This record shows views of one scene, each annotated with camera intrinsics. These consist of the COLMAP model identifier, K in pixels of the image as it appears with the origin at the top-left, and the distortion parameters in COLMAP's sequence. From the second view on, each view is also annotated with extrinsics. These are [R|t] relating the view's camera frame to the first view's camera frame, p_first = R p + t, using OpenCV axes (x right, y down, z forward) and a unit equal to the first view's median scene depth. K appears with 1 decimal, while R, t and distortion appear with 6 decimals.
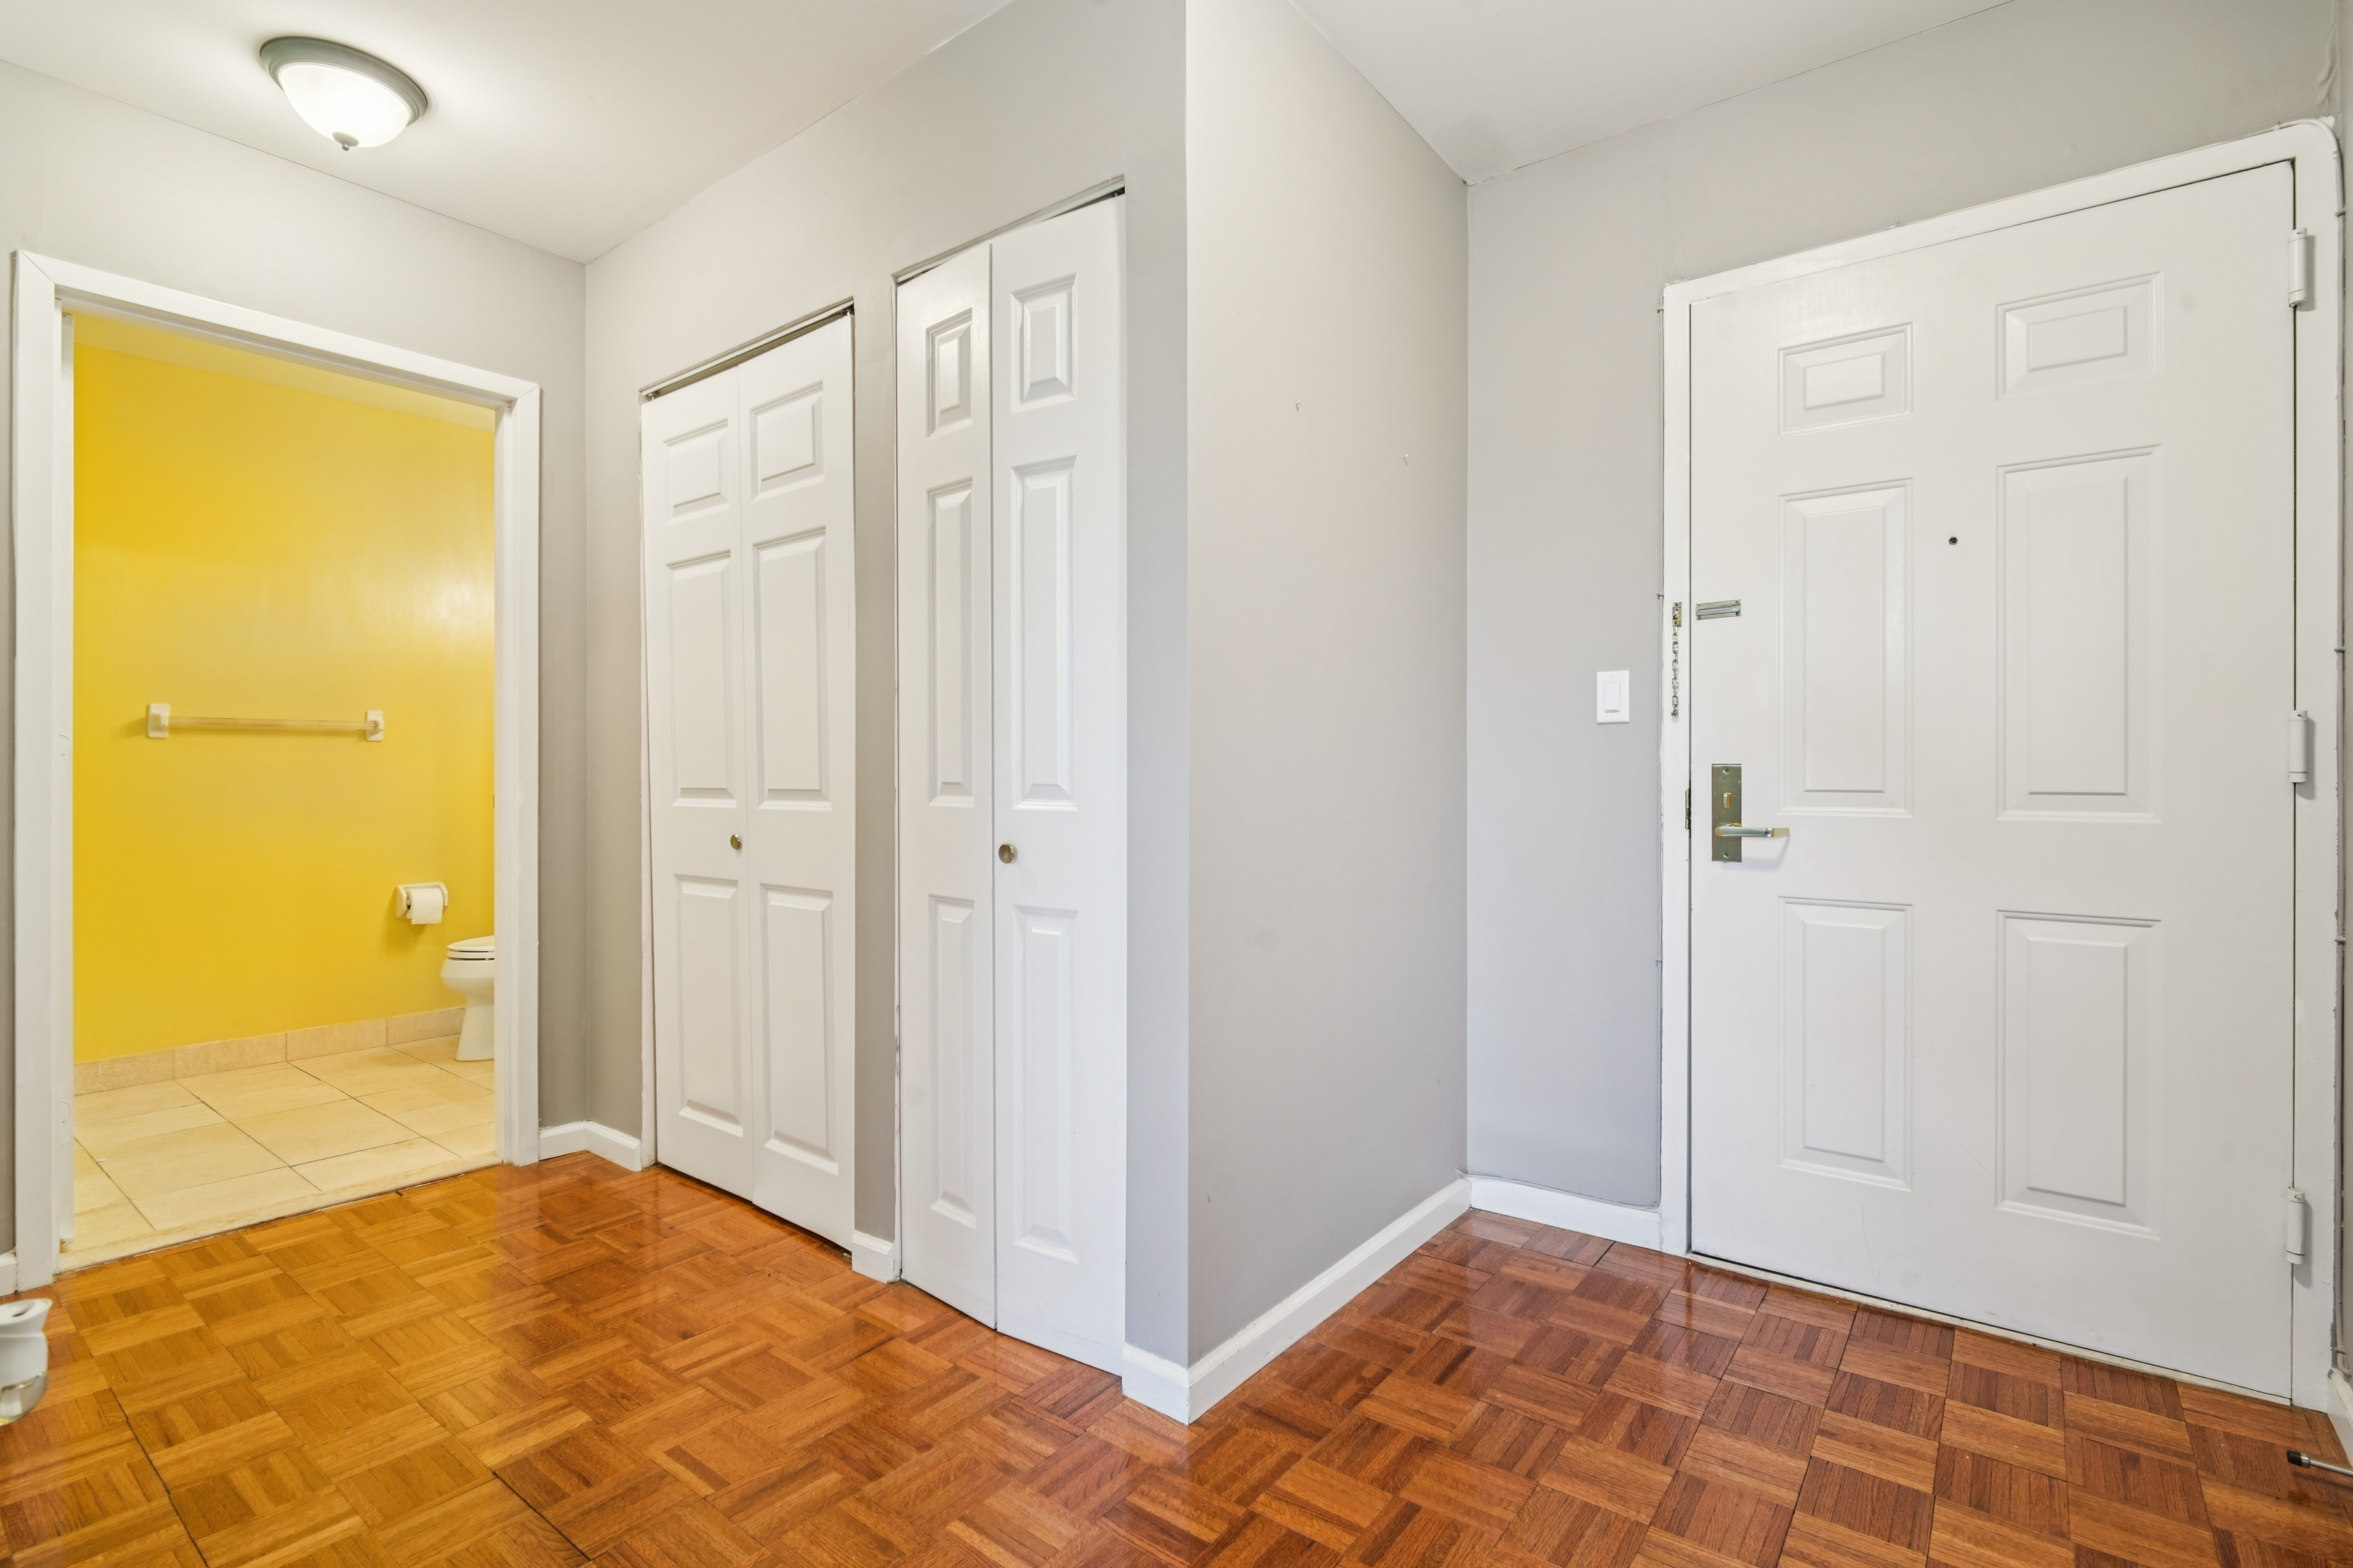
lens RADIAL K [[1111.8, 0, 1162.4], [0, 1111.8, 770.4], [0, 0, 1]] dist [-0.001667, -0.002525]
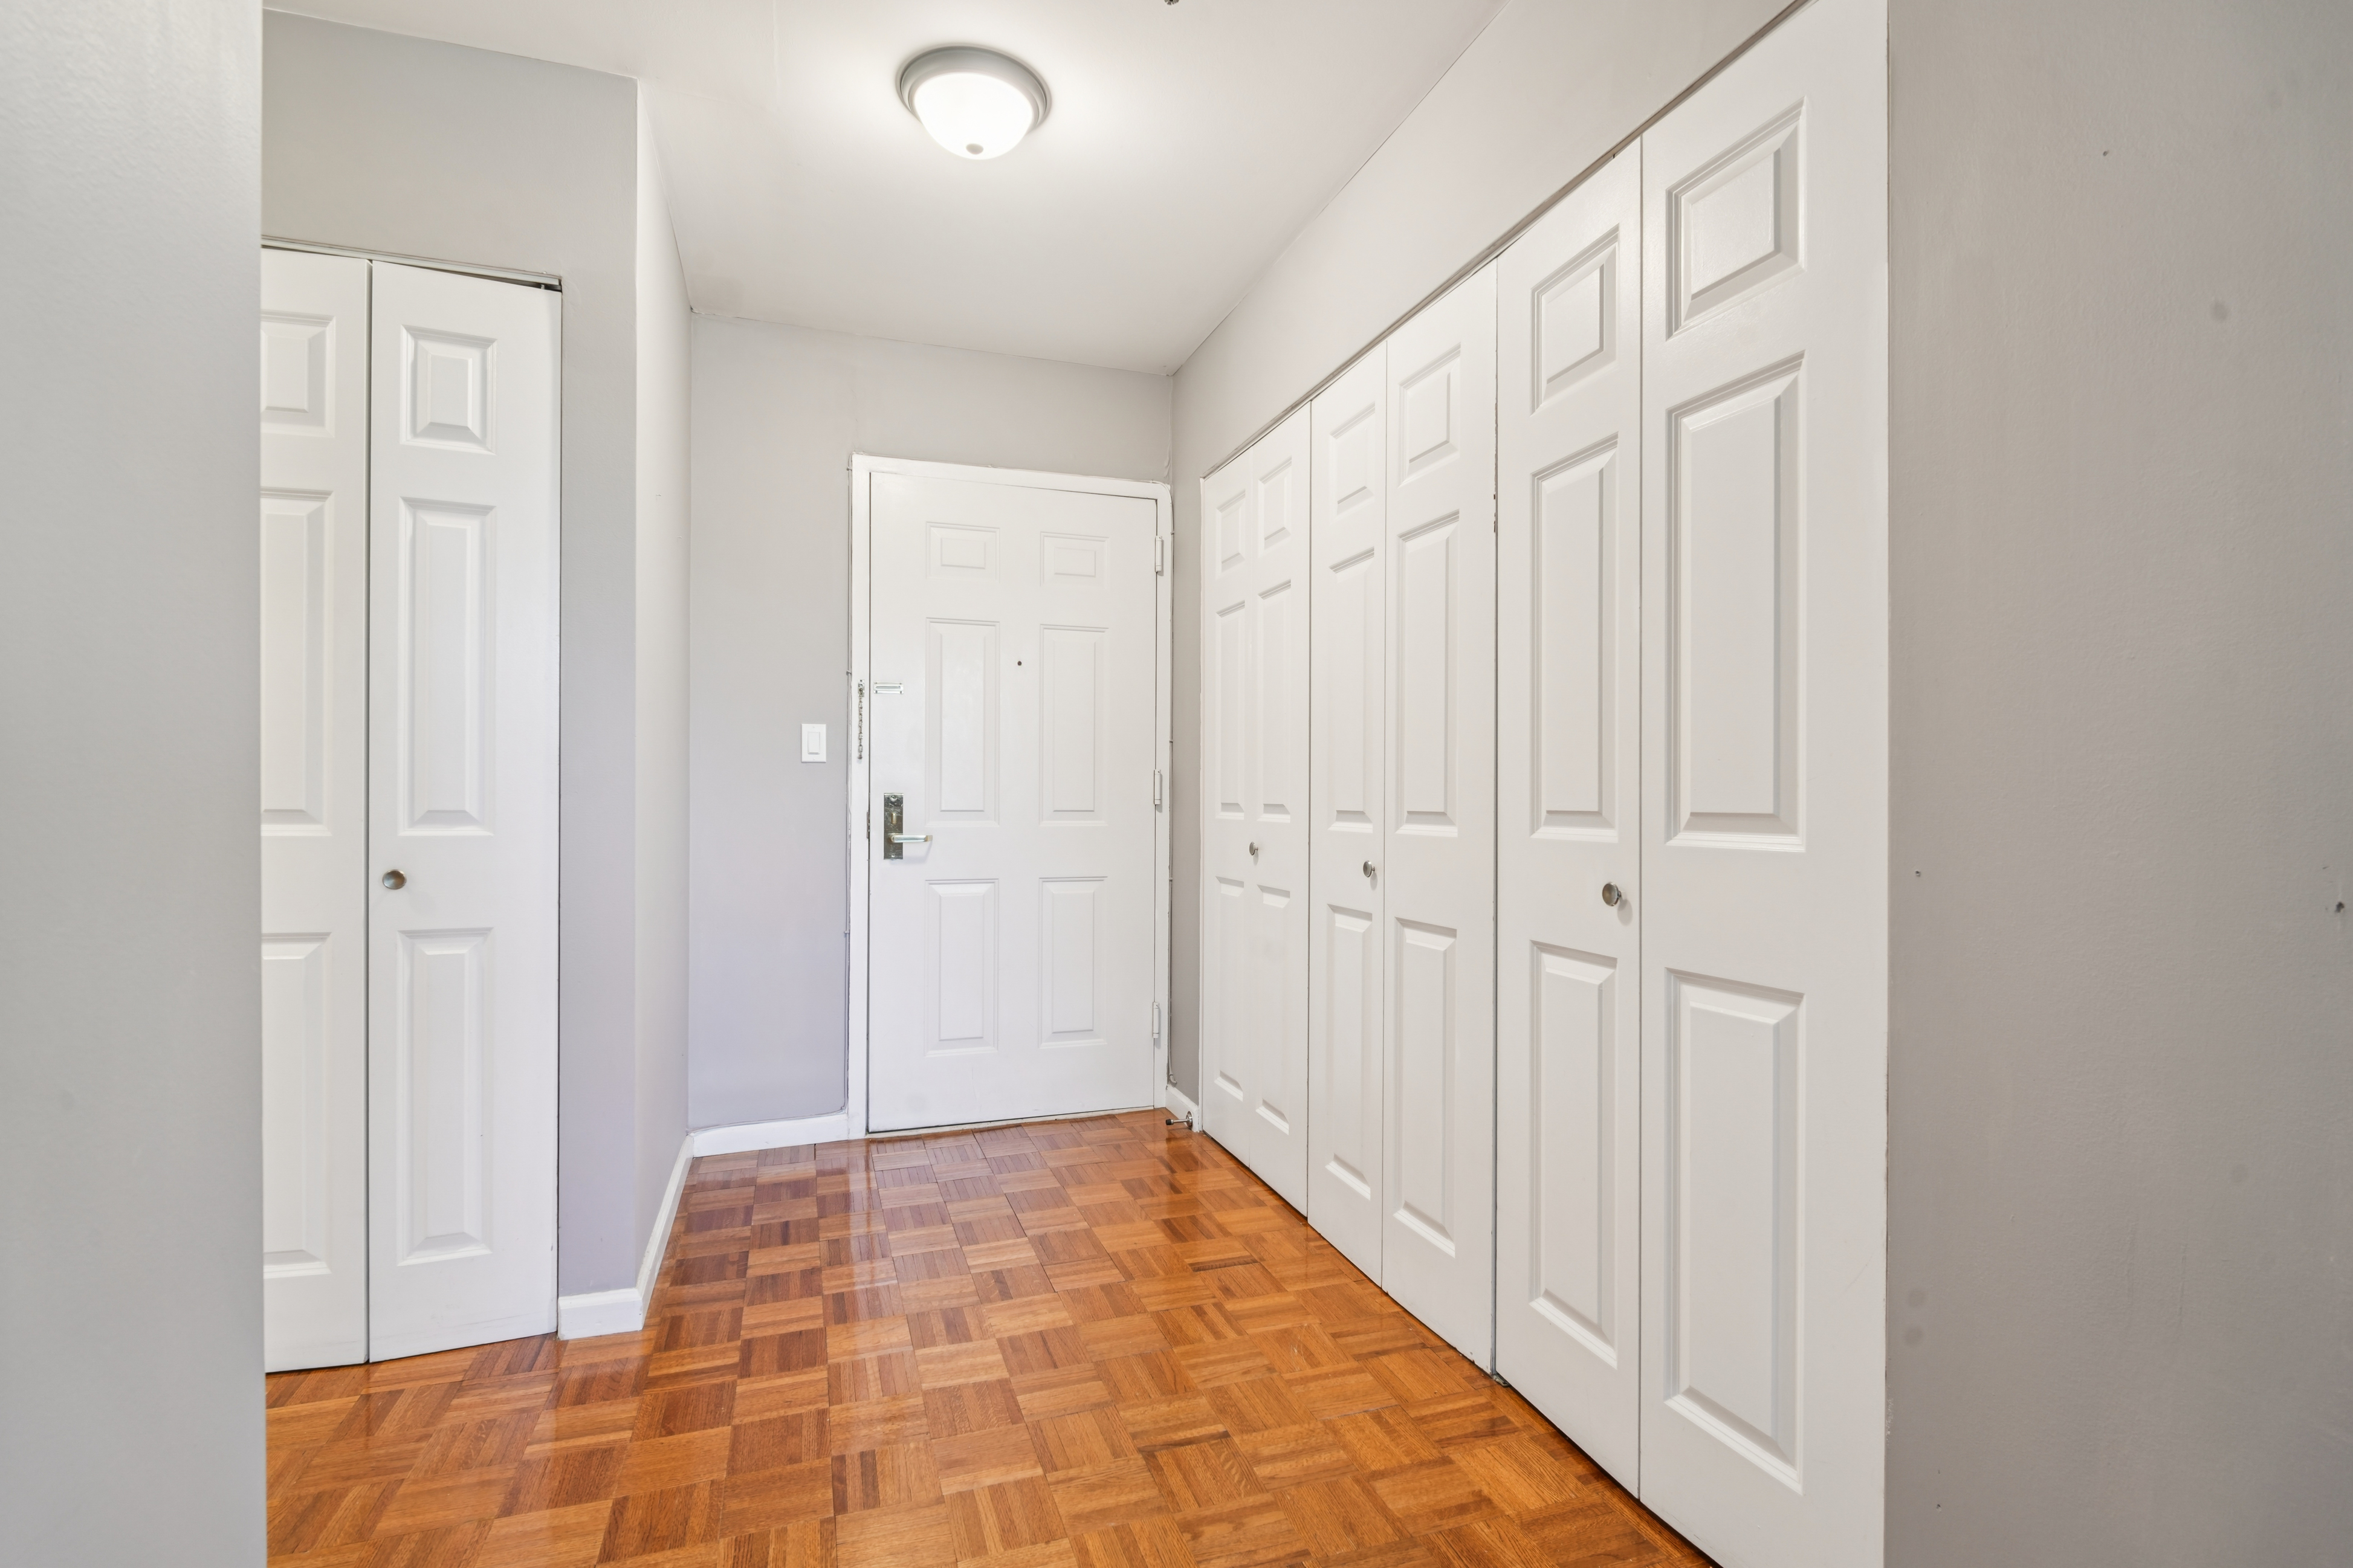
lens RADIAL K [[1111.8, 0, 1219.5], [0, 1111.8, 800.8], [0, 0, 1]] dist [-0.001667, -0.002525]
pose [[0.525249, -0.000970, 0.850948, -0.602880], [-0.003925, 0.999986, 0.003563, -0.003060], [-0.850939, -0.005211, 0.525238, -0.164588]]
